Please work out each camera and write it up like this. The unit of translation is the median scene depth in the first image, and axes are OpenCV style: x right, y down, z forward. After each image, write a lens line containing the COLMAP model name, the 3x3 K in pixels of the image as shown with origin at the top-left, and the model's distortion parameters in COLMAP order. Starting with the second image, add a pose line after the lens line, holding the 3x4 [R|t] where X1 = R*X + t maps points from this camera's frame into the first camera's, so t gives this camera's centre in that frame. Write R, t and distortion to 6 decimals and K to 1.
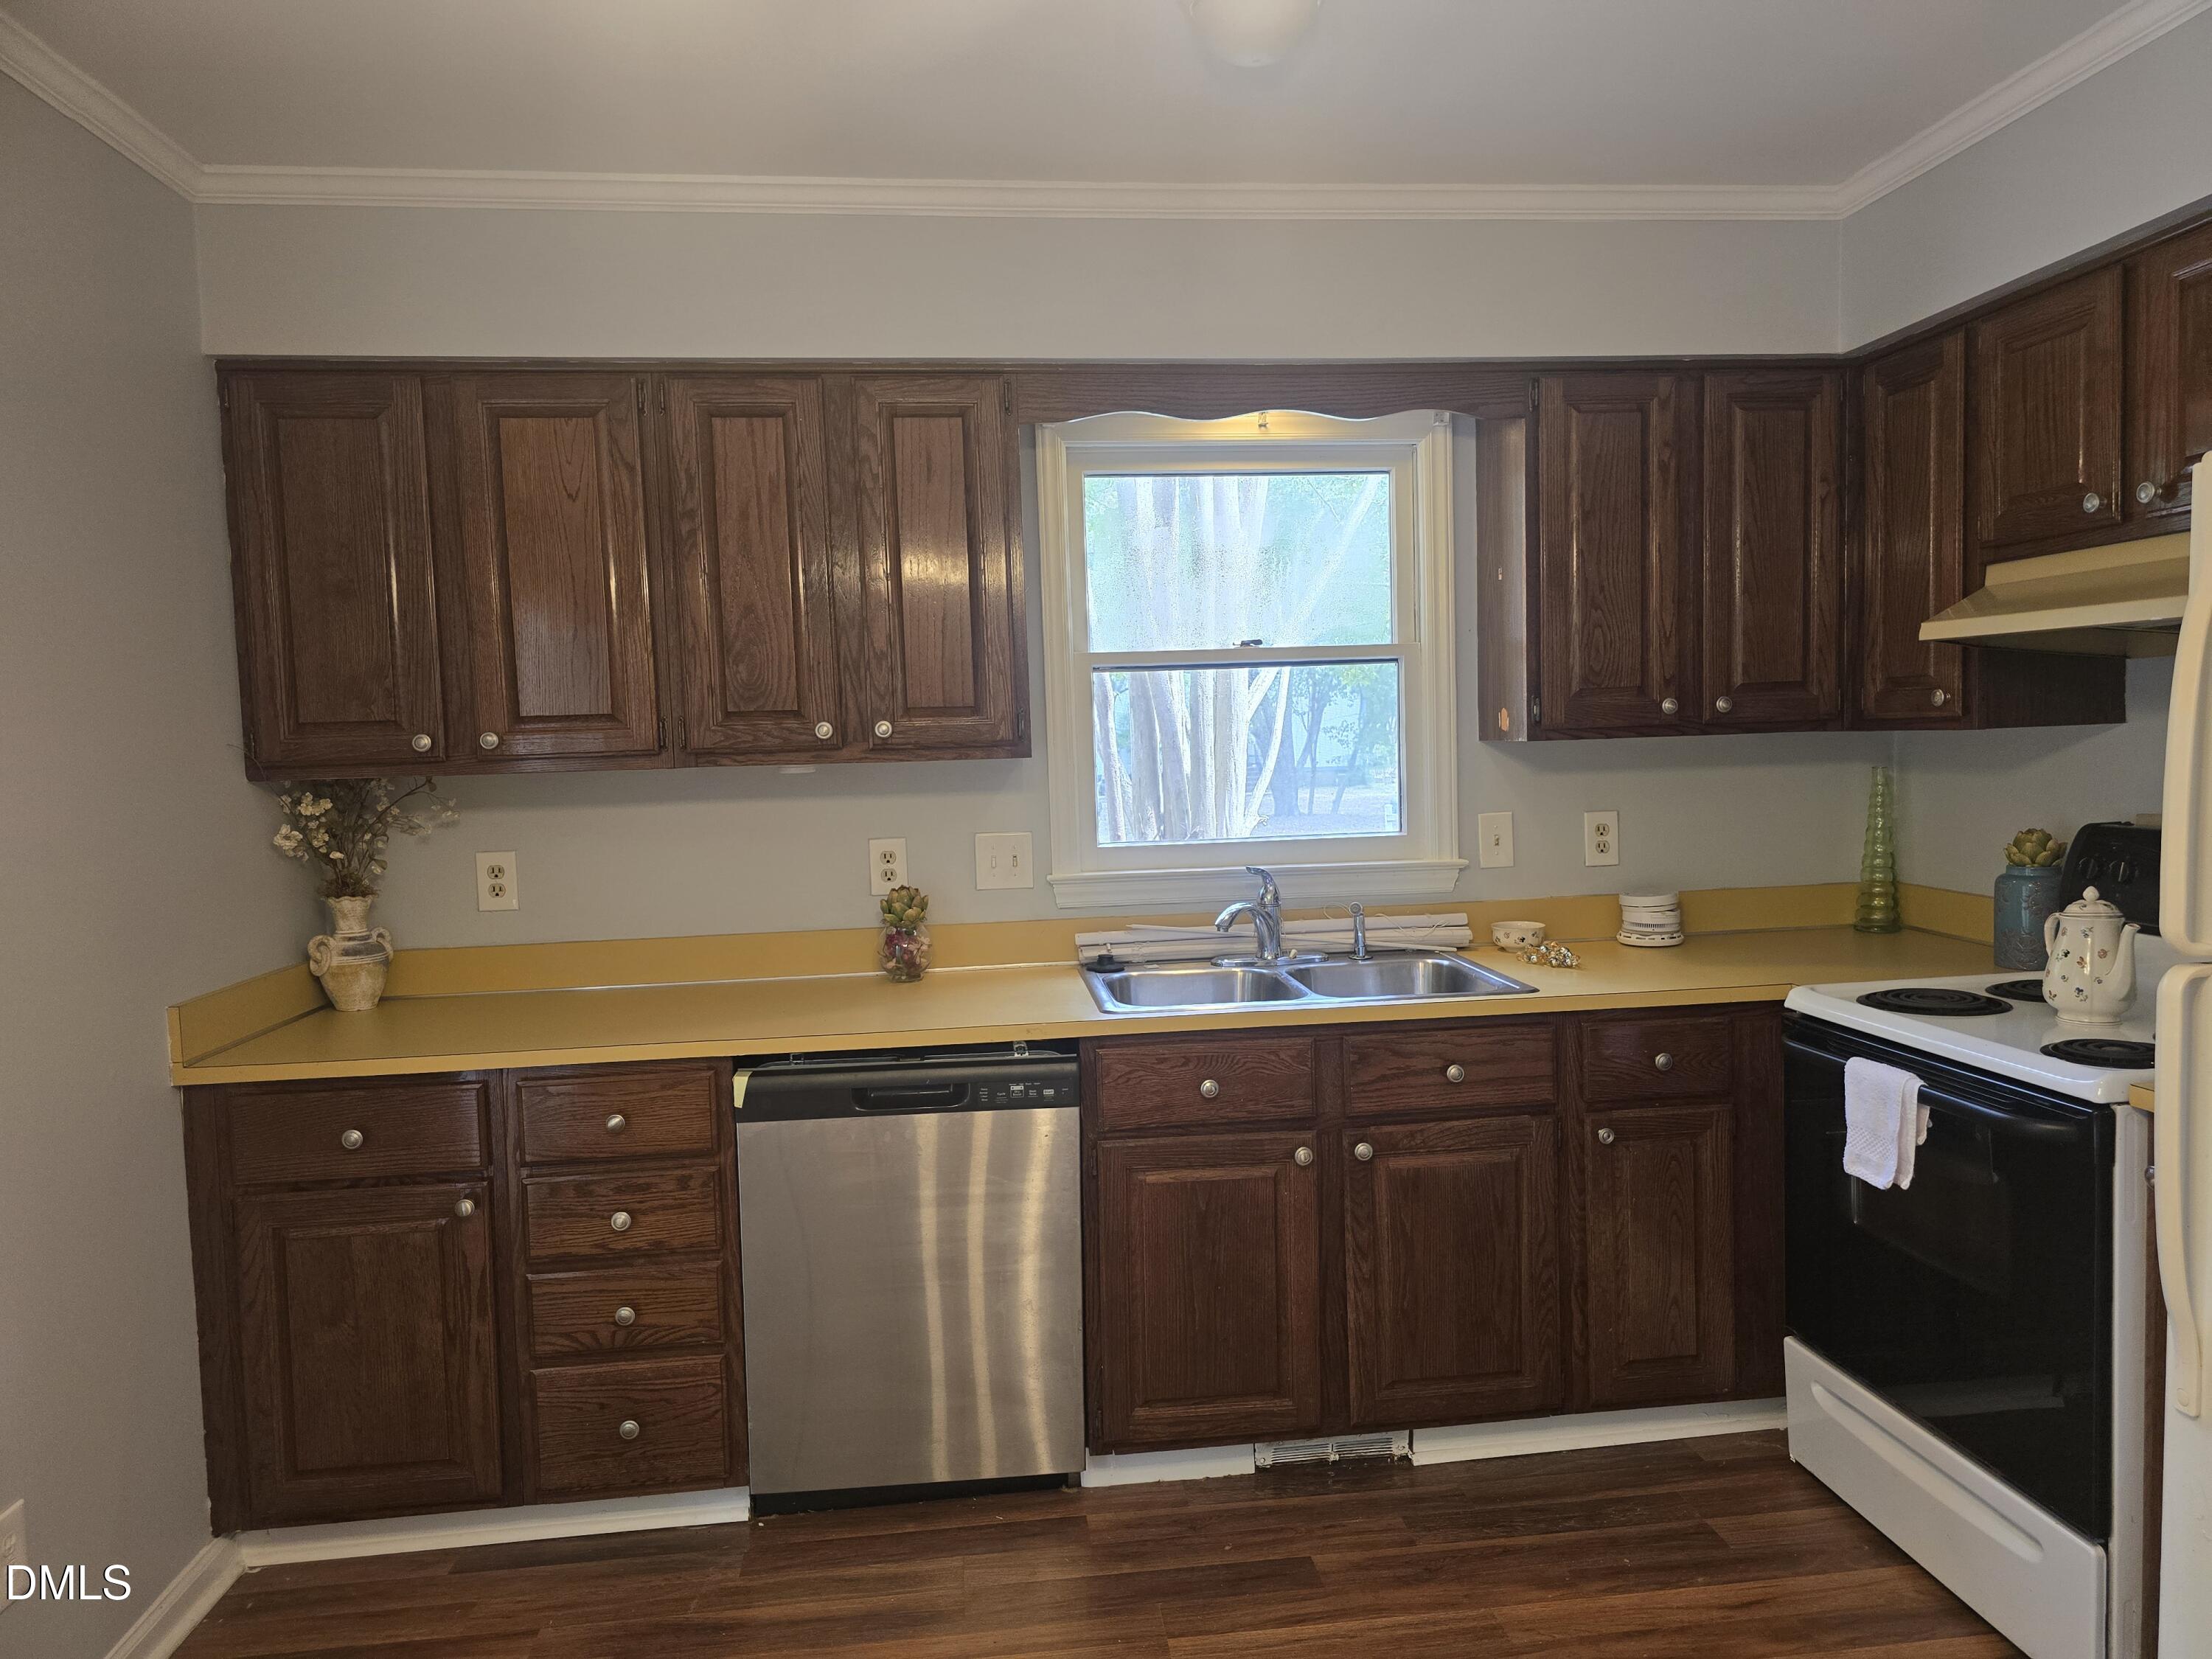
lens RADIAL K [[1485.0, 0, 1105.6], [0, 1485.0, 832.7], [0, 0, 1]] dist [0.001060, 0.000209]
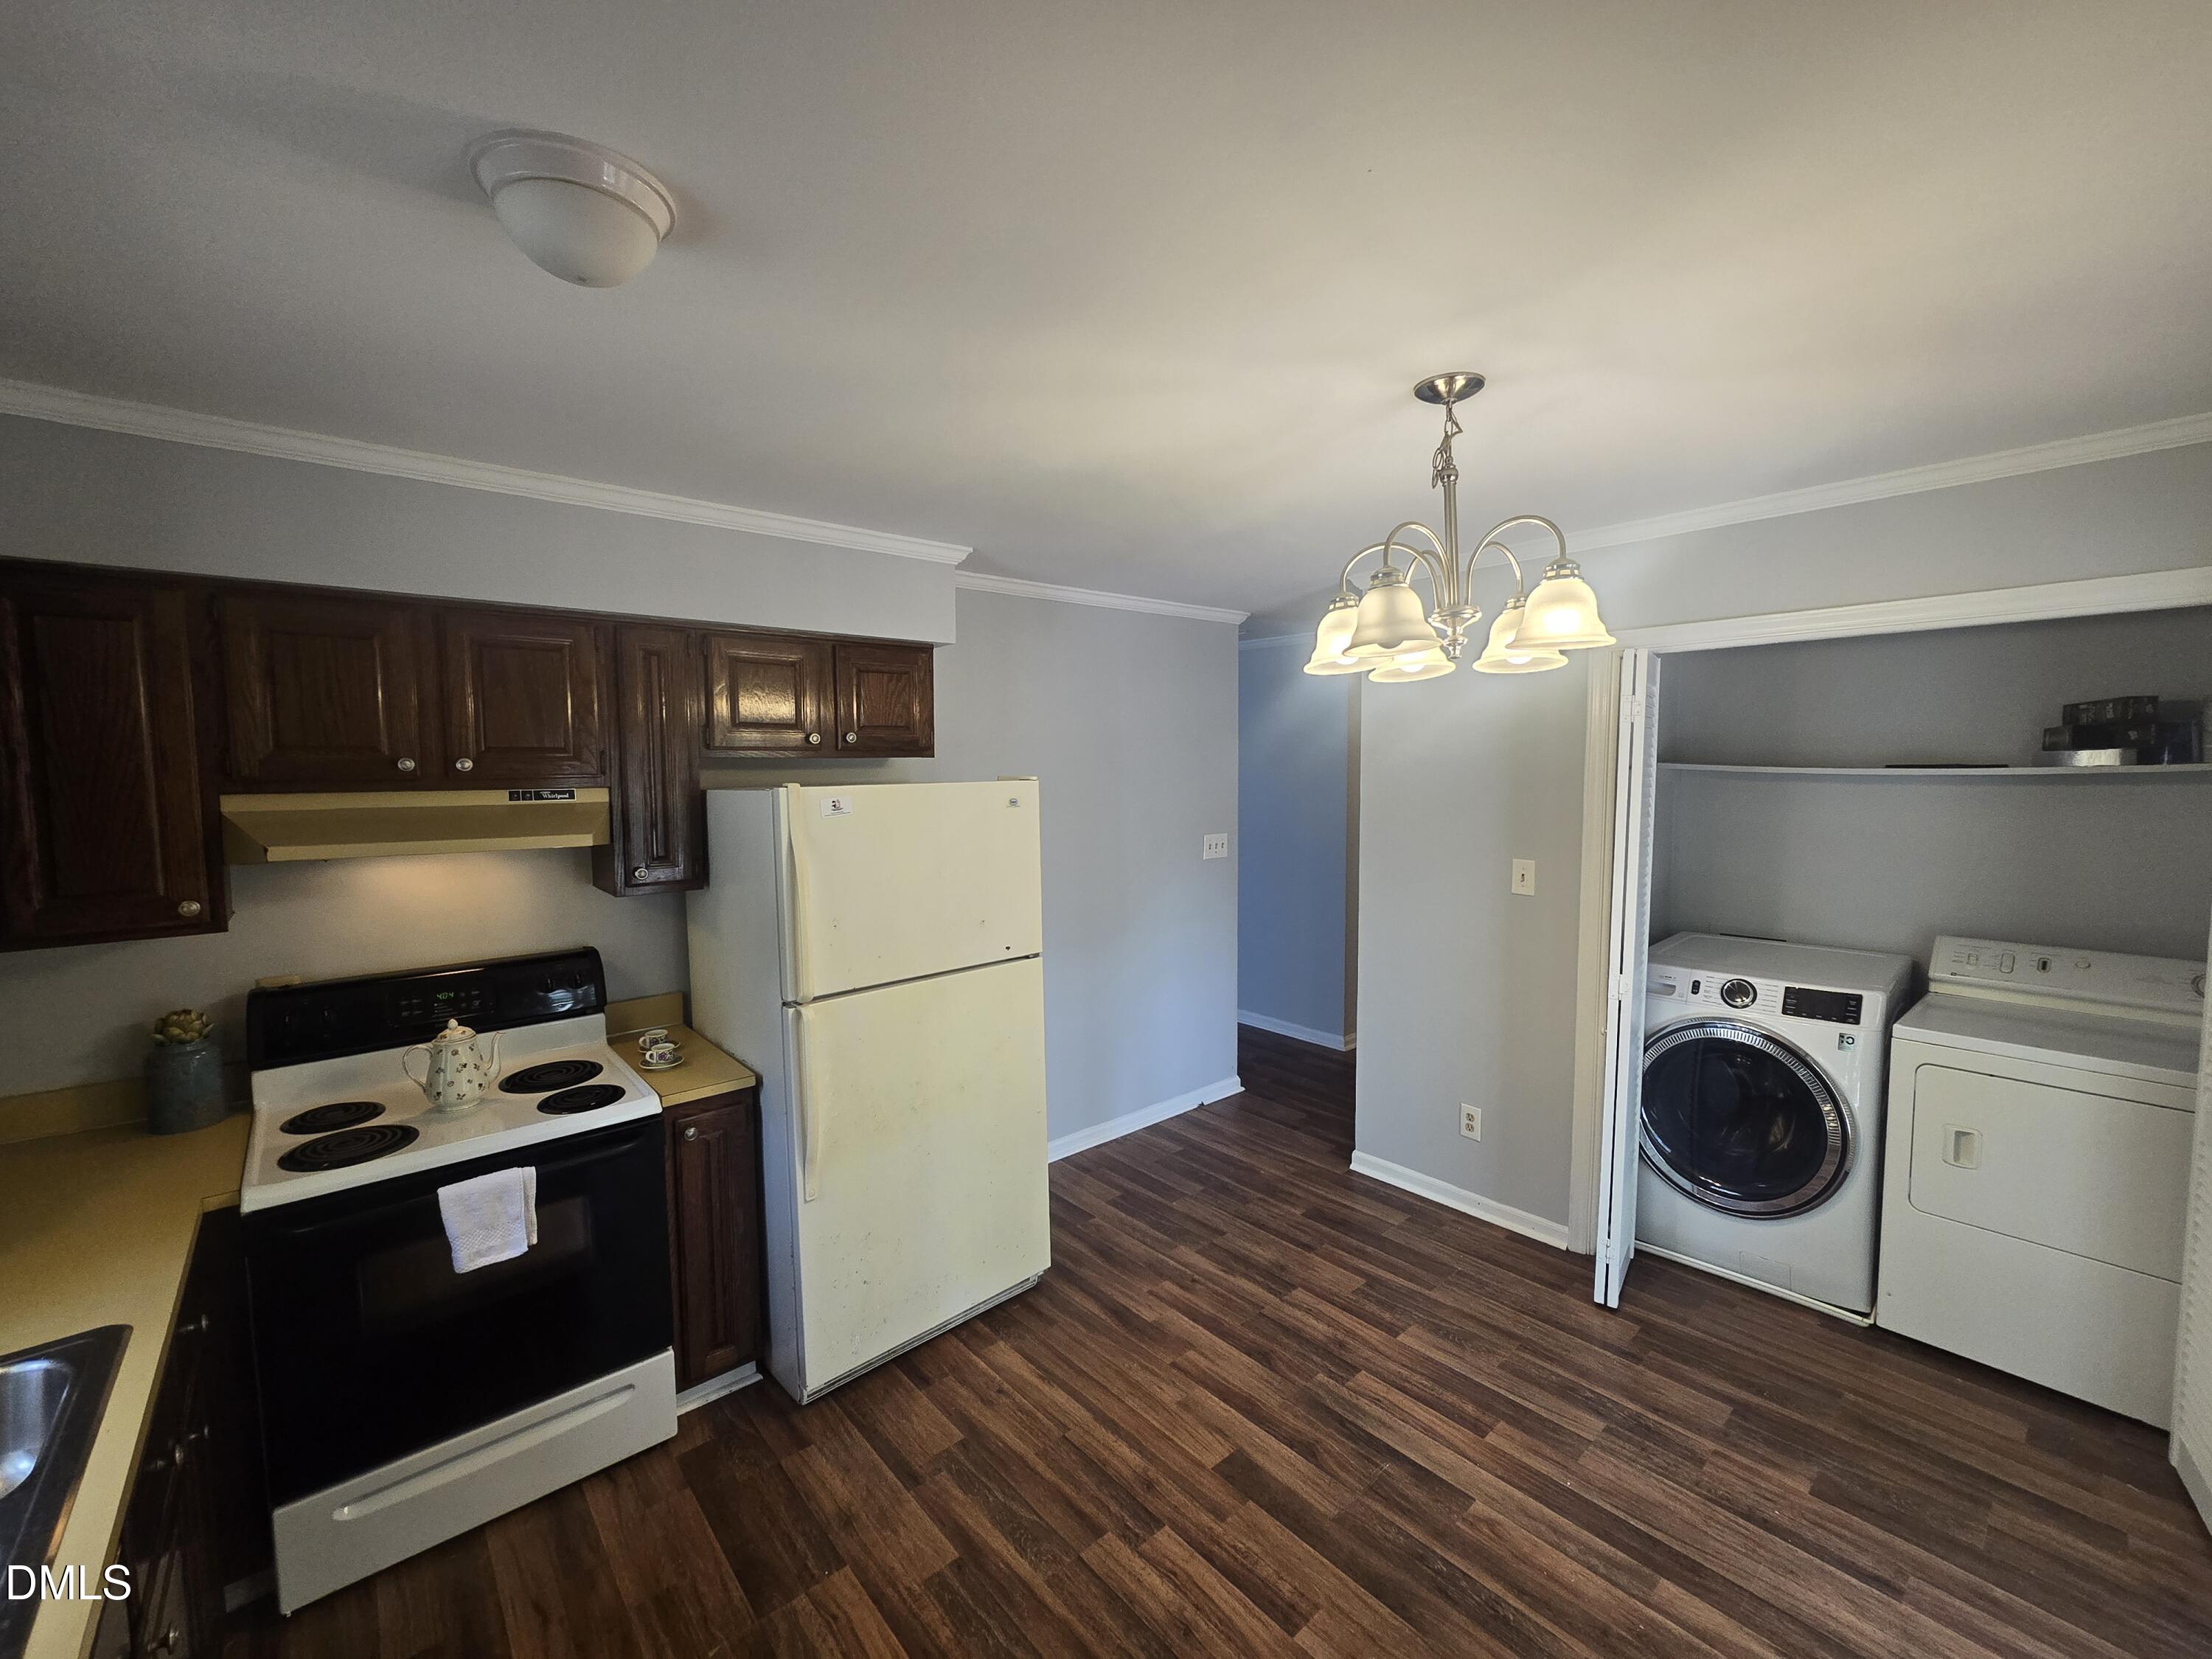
lens RADIAL K [[898.1, 0, 1105.7], [0, 898.1, 833.1], [0, 0, 1]] dist [-0.010447, 0.001288]
pose [[-0.564683, -0.027121, 0.824862, -0.452370], [0.082564, 0.992590, 0.089158, -0.176628], [-0.821167, 0.118450, -0.558260, 0.938916]]
